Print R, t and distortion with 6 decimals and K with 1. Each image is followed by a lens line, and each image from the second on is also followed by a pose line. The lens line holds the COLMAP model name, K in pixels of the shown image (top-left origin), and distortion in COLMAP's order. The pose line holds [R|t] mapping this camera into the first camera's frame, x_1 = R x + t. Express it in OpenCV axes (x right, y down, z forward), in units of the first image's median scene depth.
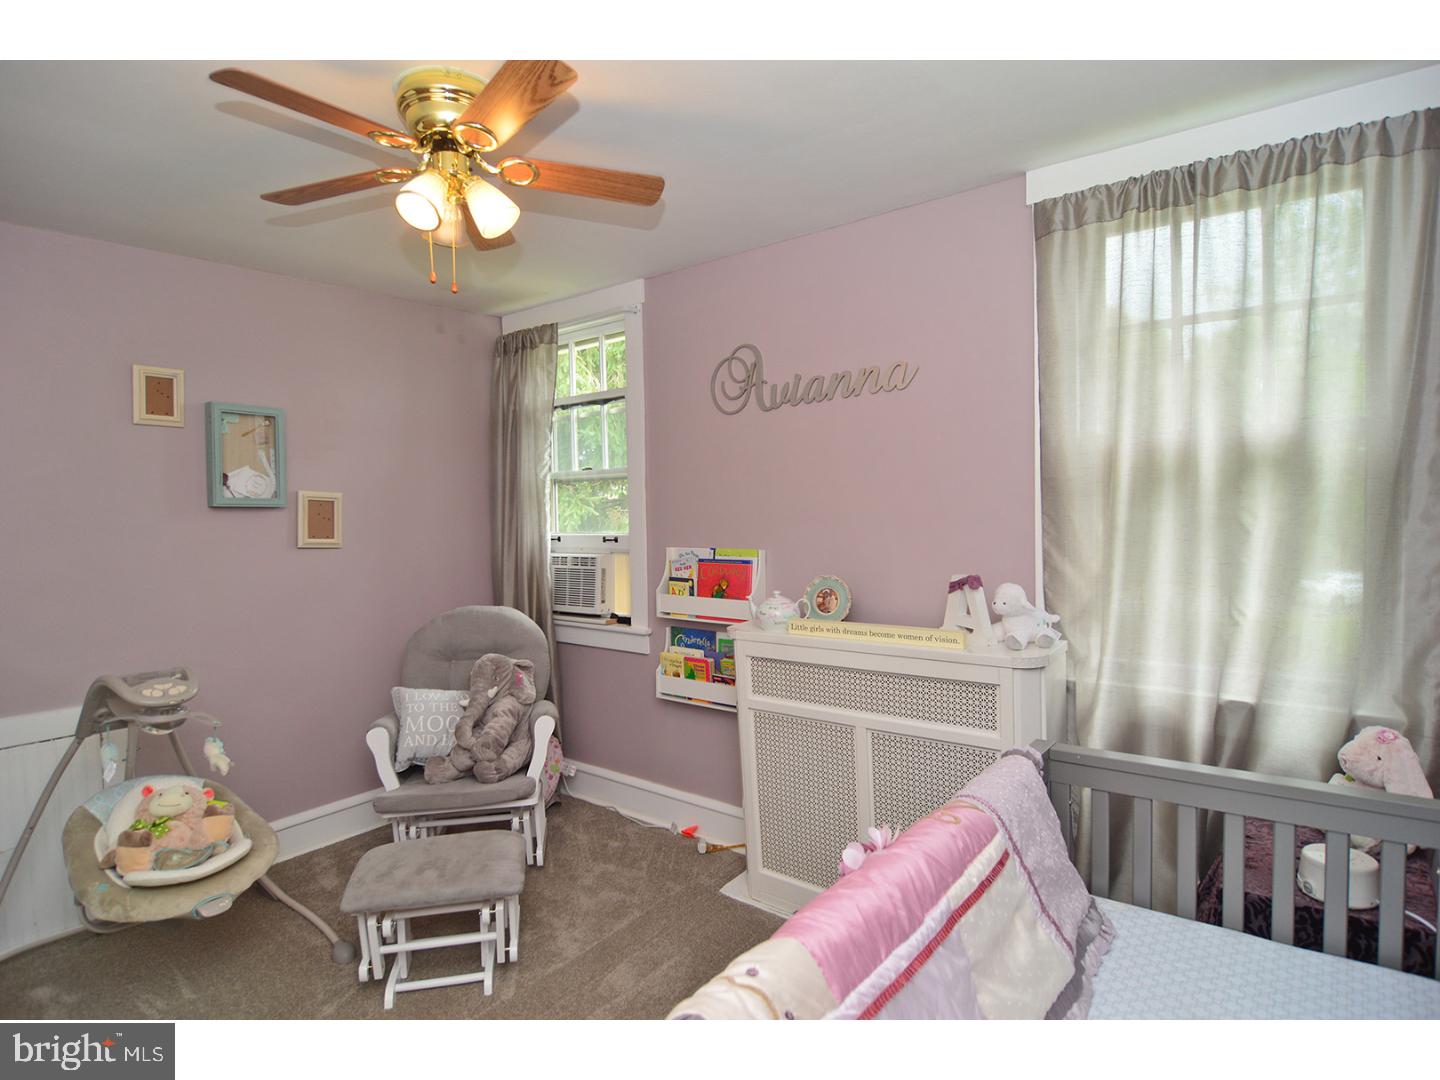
lens RADIAL K [[788.2, 0, 725.2], [0, 788.2, 537.7], [0, 0, 1]] dist [-0.007970, -0.010628]
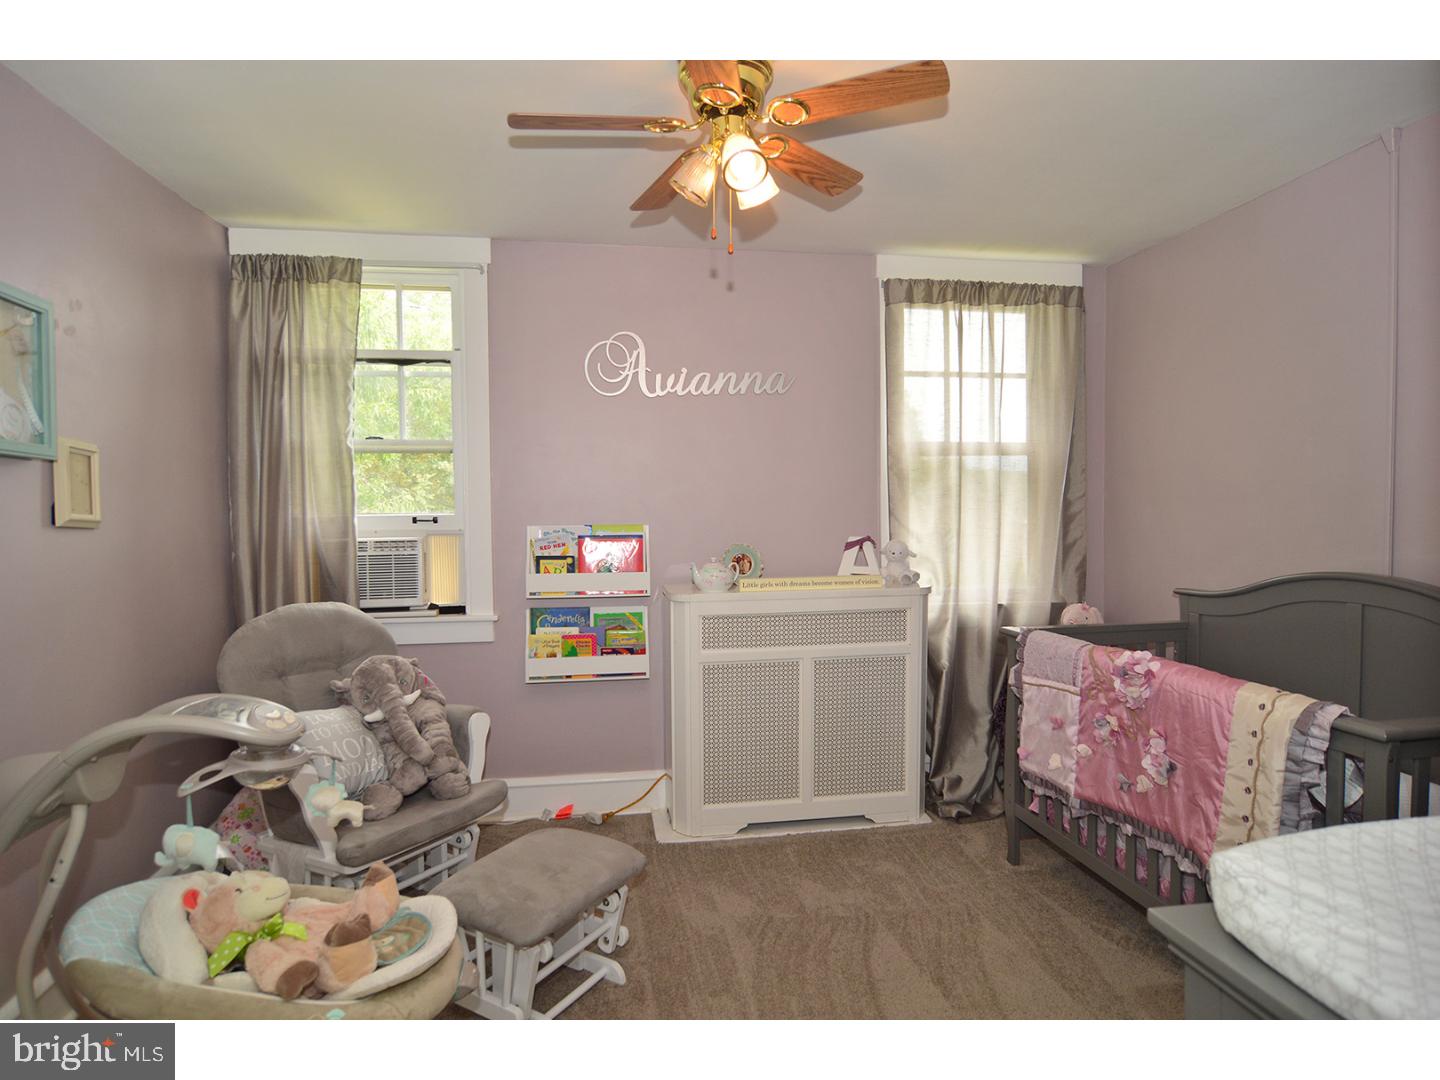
lens RADIAL K [[788.2, 0, 728.6], [0, 788.2, 540.5], [0, 0, 1]] dist [-0.007970, -0.010628]
pose [[0.671371, -0.014752, 0.740974, -0.624558], [0.020479, 0.999789, 0.001349, 0.034074], [-0.740838, 0.014269, 0.671532, 0.175278]]
